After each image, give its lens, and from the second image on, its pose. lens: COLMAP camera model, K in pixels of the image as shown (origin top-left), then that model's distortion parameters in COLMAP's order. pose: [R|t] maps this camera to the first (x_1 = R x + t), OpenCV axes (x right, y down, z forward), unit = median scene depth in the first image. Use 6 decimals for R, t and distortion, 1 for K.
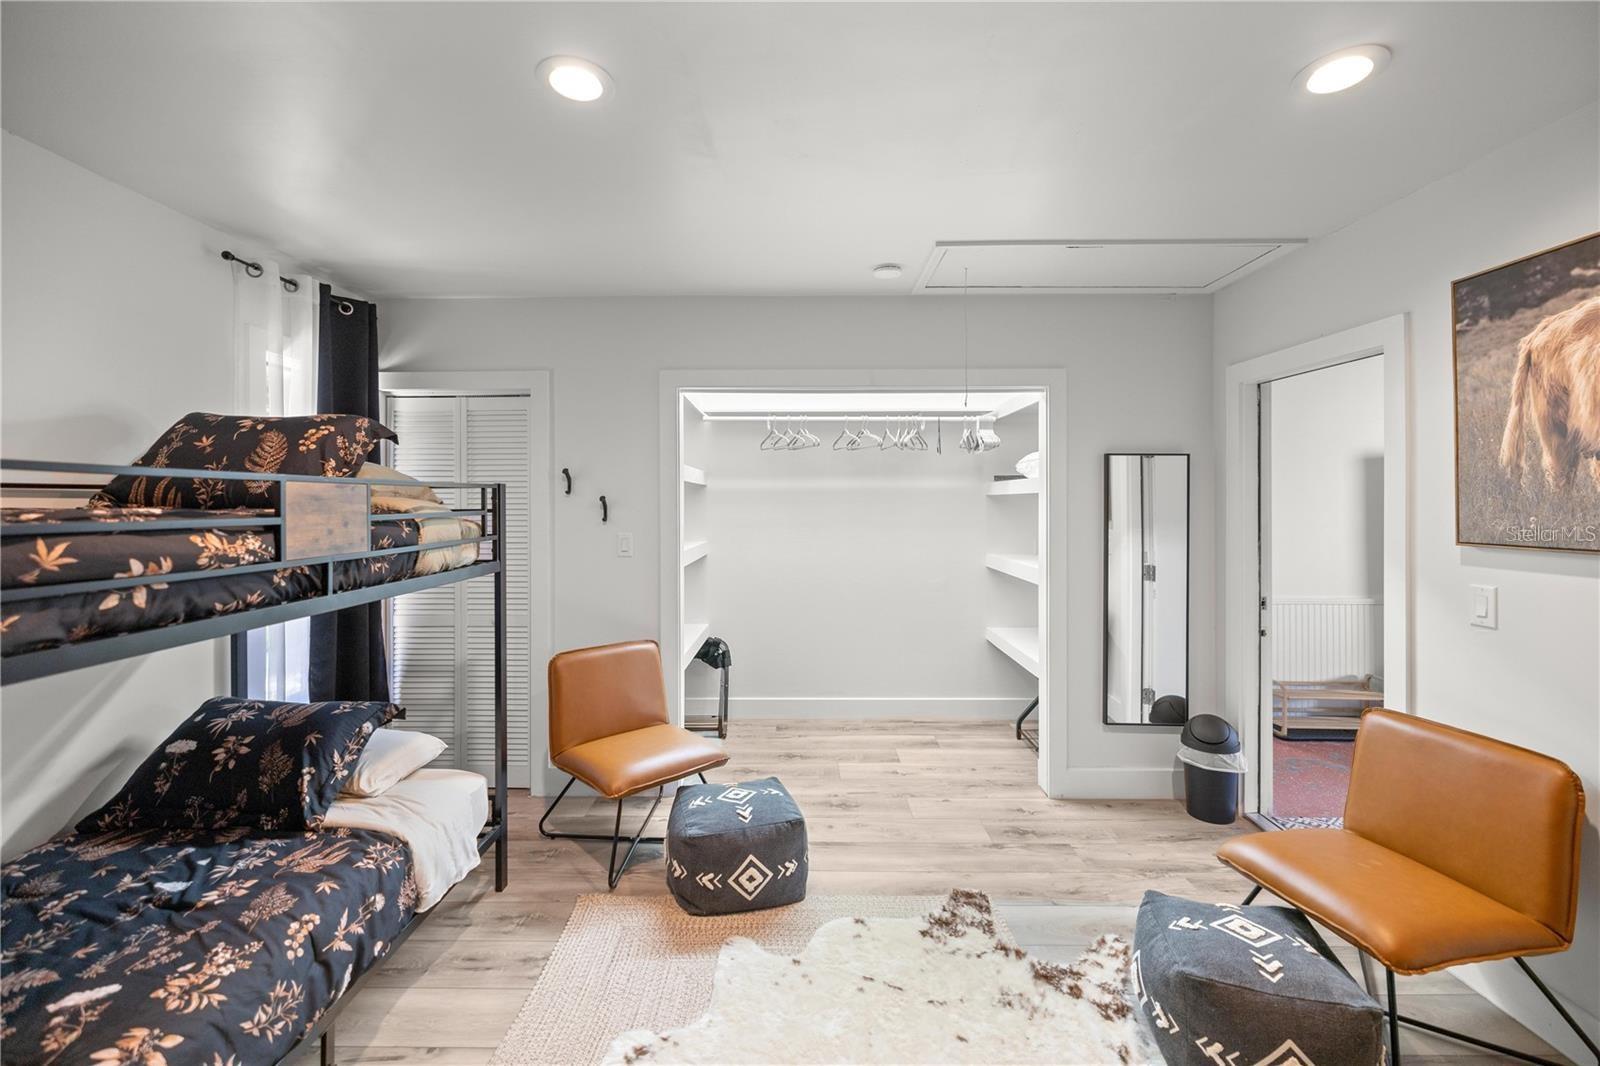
lens RADIAL K [[671.9, 0, 794.3], [0, 671.9, 522.0], [0, 0, 1]] dist [0.001475, -0.000064]
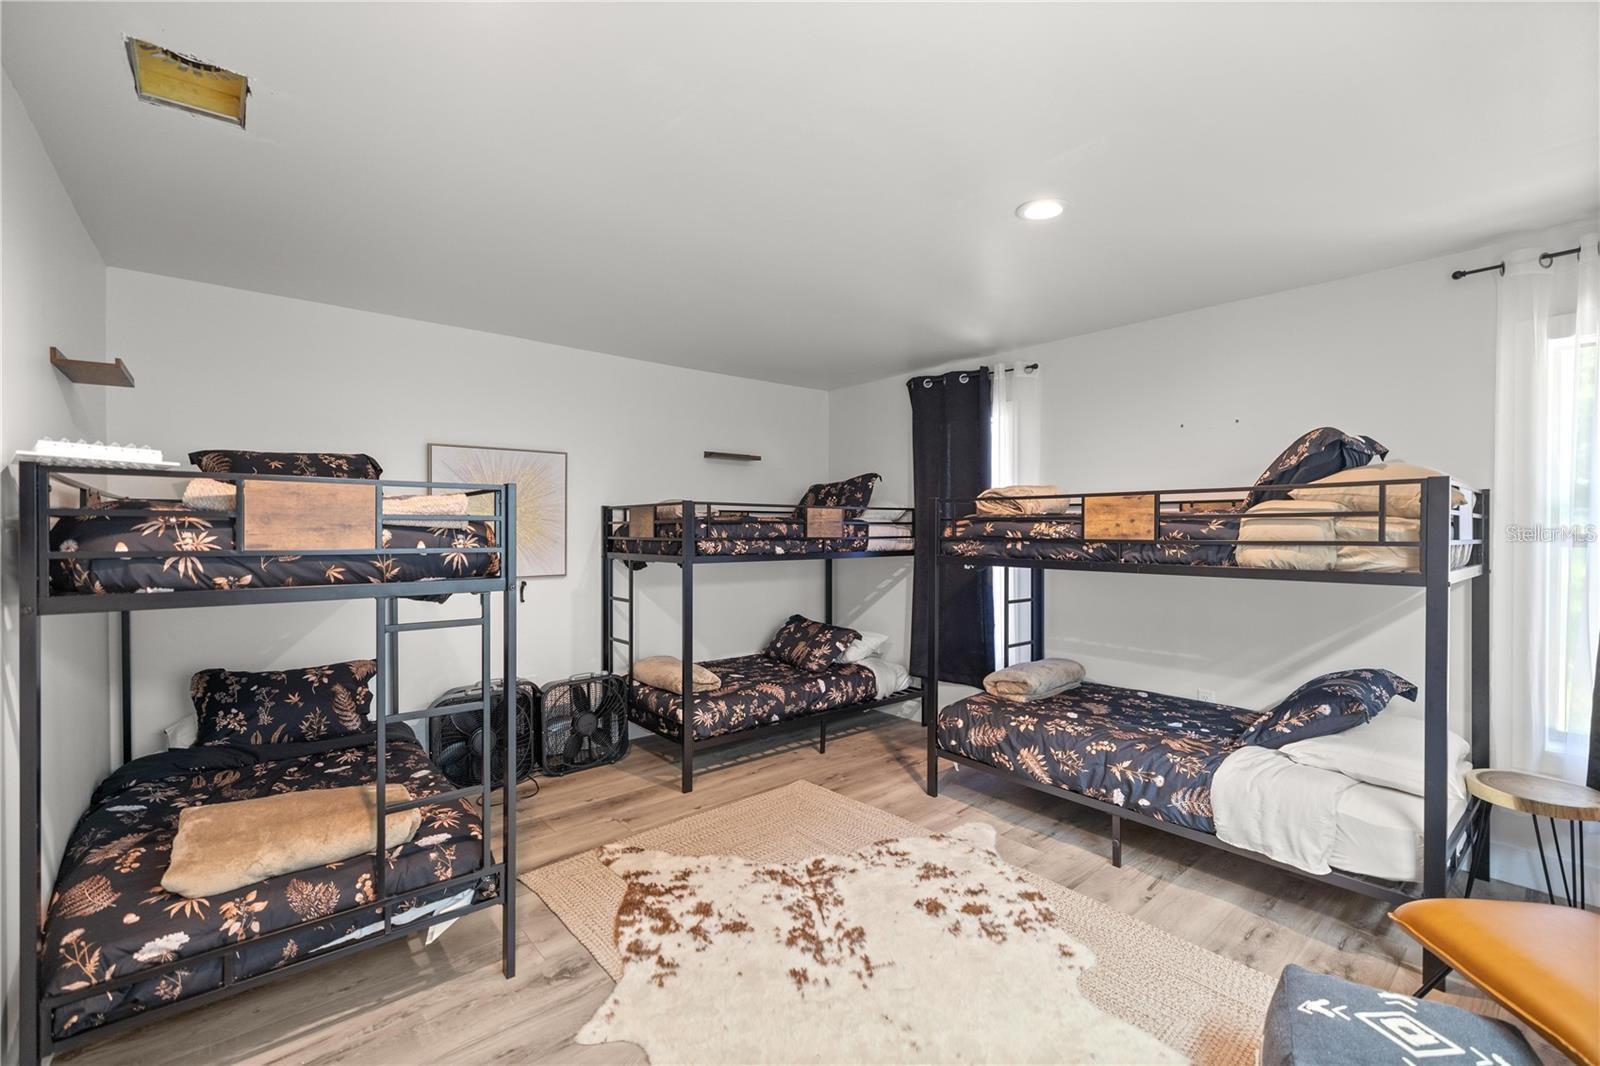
lens RADIAL K [[671.9, 0, 798.9], [0, 671.9, 518.6], [0, 0, 1]] dist [0.001475, -0.000064]
pose [[-0.743143, -0.000504, -0.669132, 1.025168], [-0.008767, 0.999921, 0.008984, -0.009769], [0.669075, 0.012542, -0.743089, 1.698698]]
